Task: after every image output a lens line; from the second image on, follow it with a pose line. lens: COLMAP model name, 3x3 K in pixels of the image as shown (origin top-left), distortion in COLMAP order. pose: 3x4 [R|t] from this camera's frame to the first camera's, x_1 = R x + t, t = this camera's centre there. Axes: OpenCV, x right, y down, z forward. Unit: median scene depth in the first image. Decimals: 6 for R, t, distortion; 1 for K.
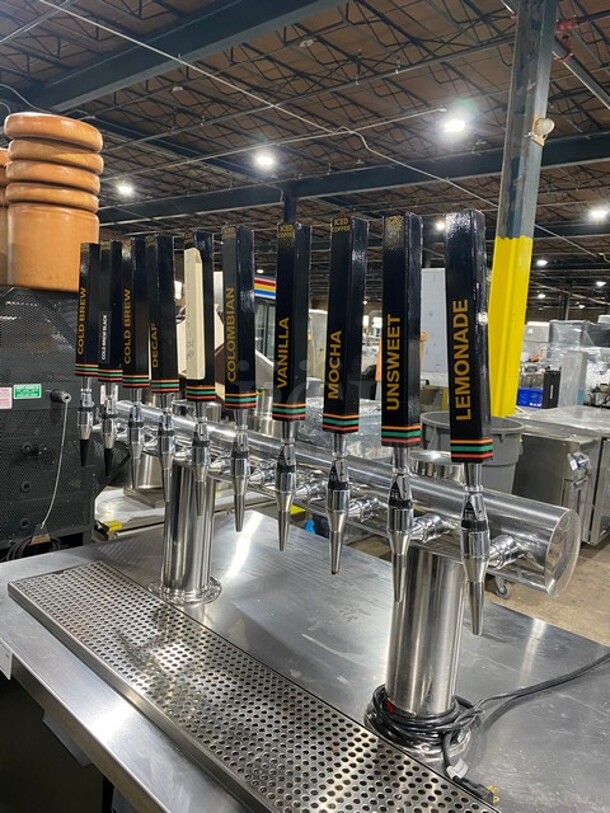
lens RADIAL K [[610.2, 0, 303.7], [0, 610.2, 403.6], [0, 0, 1]] dist [-0.004332, 0.000052]
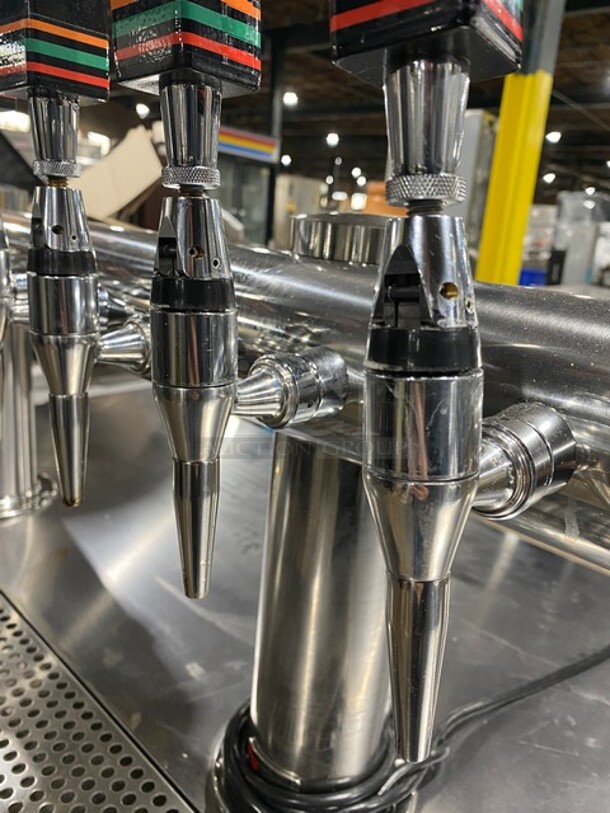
lens RADIAL K [[610.2, 0, 302.7], [0, 610.2, 407.7], [0, 0, 1]] dist [-0.004332, 0.000052]
pose [[0.999925, 0.008560, 0.008798, 0.067642], [-0.010035, 0.982824, 0.184274, 0.051865], [-0.007069, -0.184348, 0.982836, 0.223389]]
